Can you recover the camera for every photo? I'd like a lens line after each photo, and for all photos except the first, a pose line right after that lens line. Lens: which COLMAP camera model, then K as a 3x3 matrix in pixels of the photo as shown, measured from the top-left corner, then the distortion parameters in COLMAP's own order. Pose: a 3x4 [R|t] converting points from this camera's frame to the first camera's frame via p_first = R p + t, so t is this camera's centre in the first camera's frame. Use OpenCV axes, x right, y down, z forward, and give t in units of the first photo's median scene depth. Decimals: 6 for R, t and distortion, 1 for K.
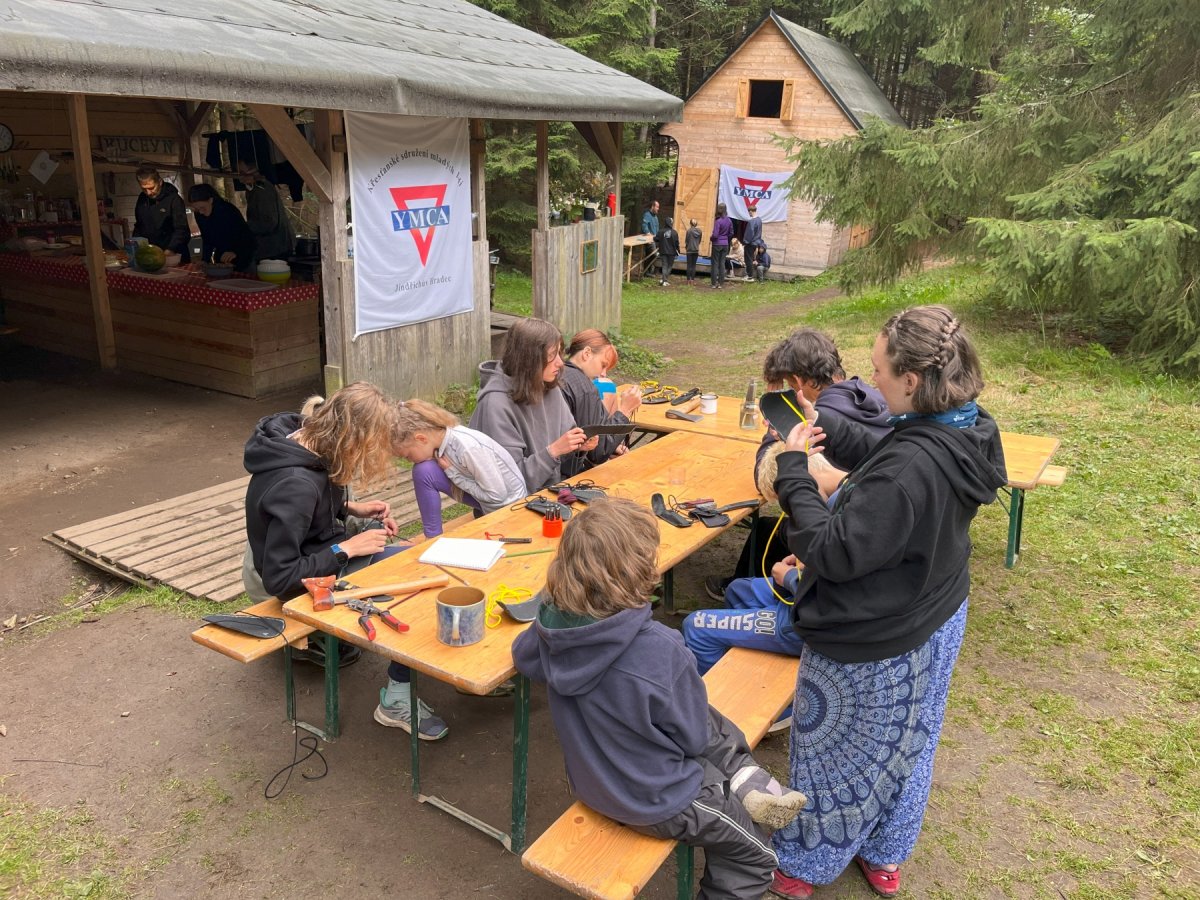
lens RADIAL K [[926.2, 0, 600.0], [0, 926.2, 450.0], [0, 0, 1]] dist [0.042614, -0.049797]
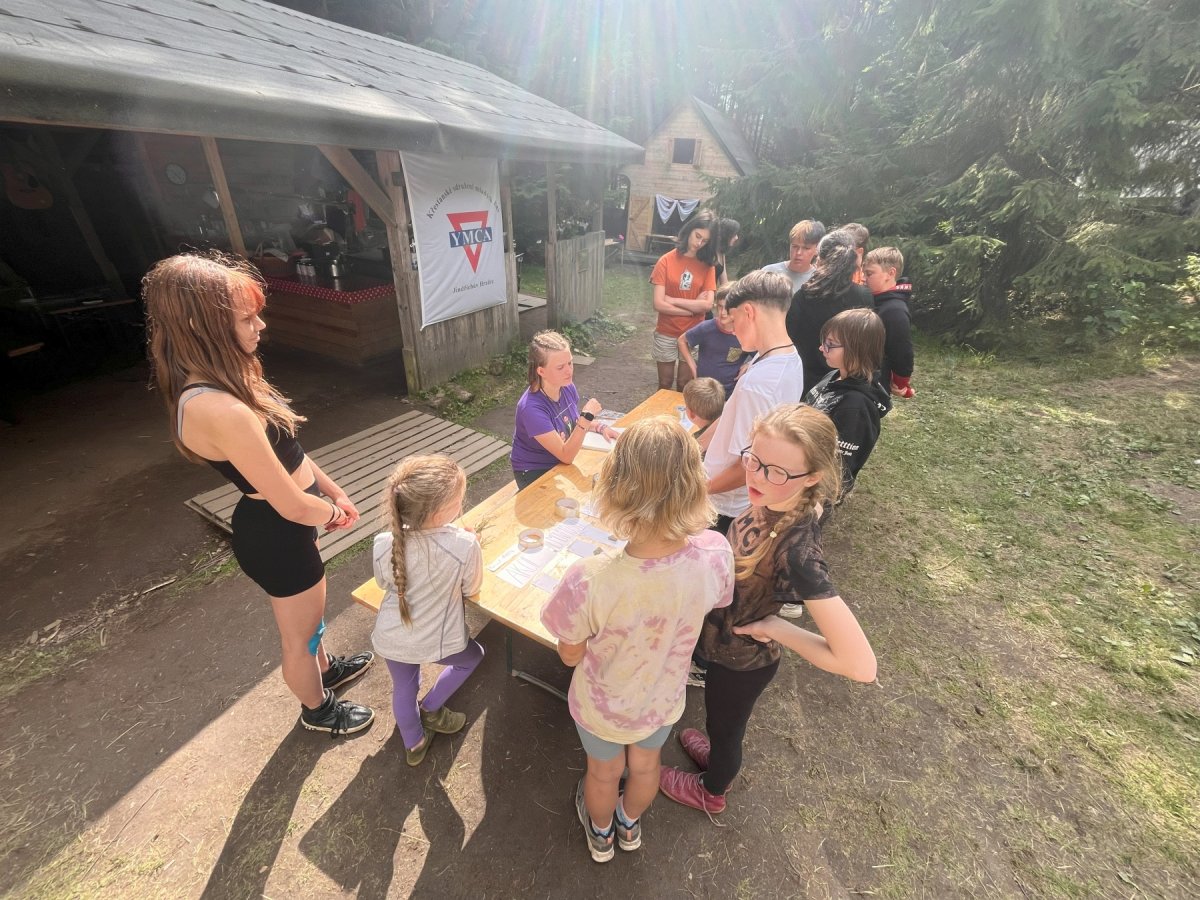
lens RADIAL K [[484.0, 0, 595.5], [0, 484.0, 444.1], [0, 0, 1]] dist [-0.001234, -0.000110]
pose [[0.999457, -0.011976, 0.030692, -0.021103], [0.006256, 0.983633, 0.180077, -0.062394], [-0.032346, -0.179788, 0.983174, 0.191359]]
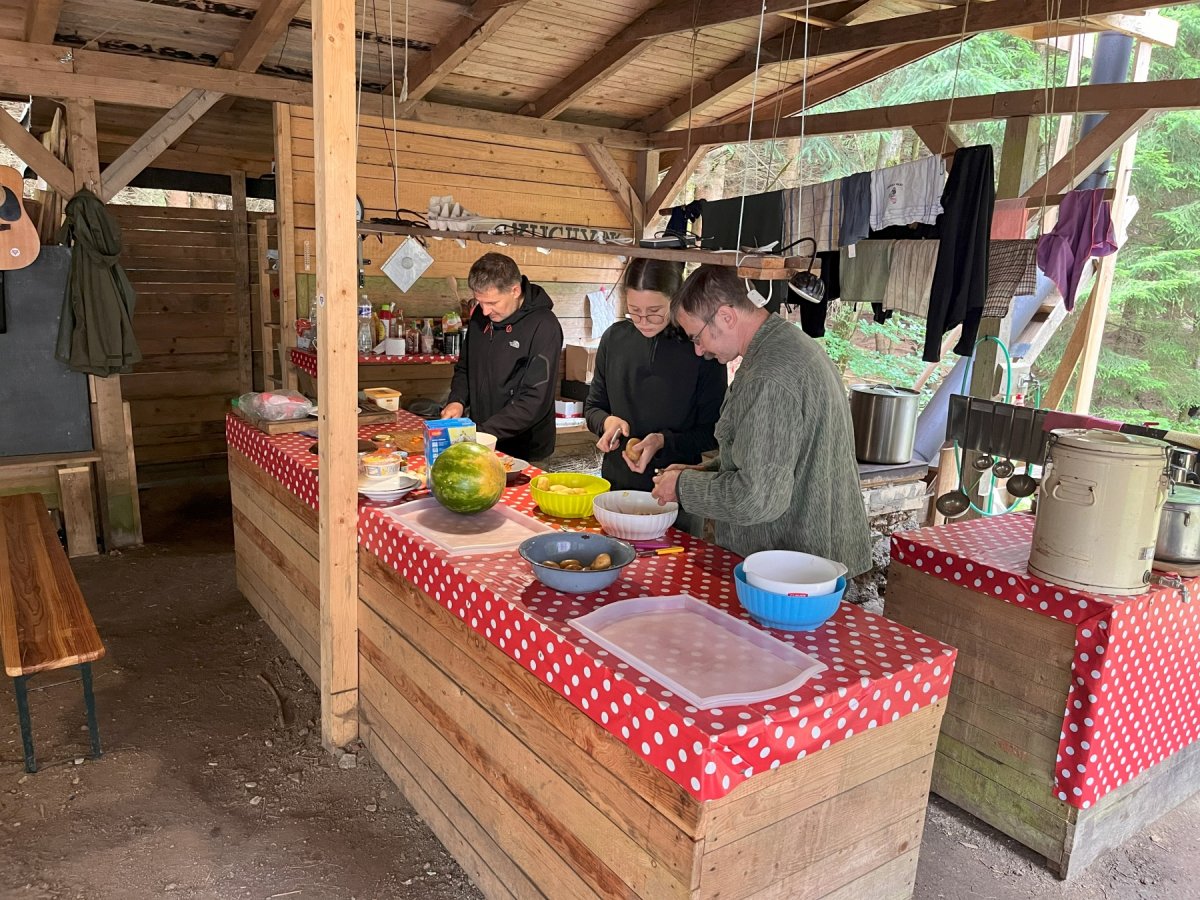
lens RADIAL K [[926.2, 0, 600.0], [0, 926.2, 450.0], [0, 0, 1]] dist [0.042614, -0.049797]
pose [[0.895276, 0.097633, -0.434683, -0.293697], [-0.155658, 0.982751, -0.099860, -0.199036], [0.417436, 0.157064, 0.895030, 0.733985]]
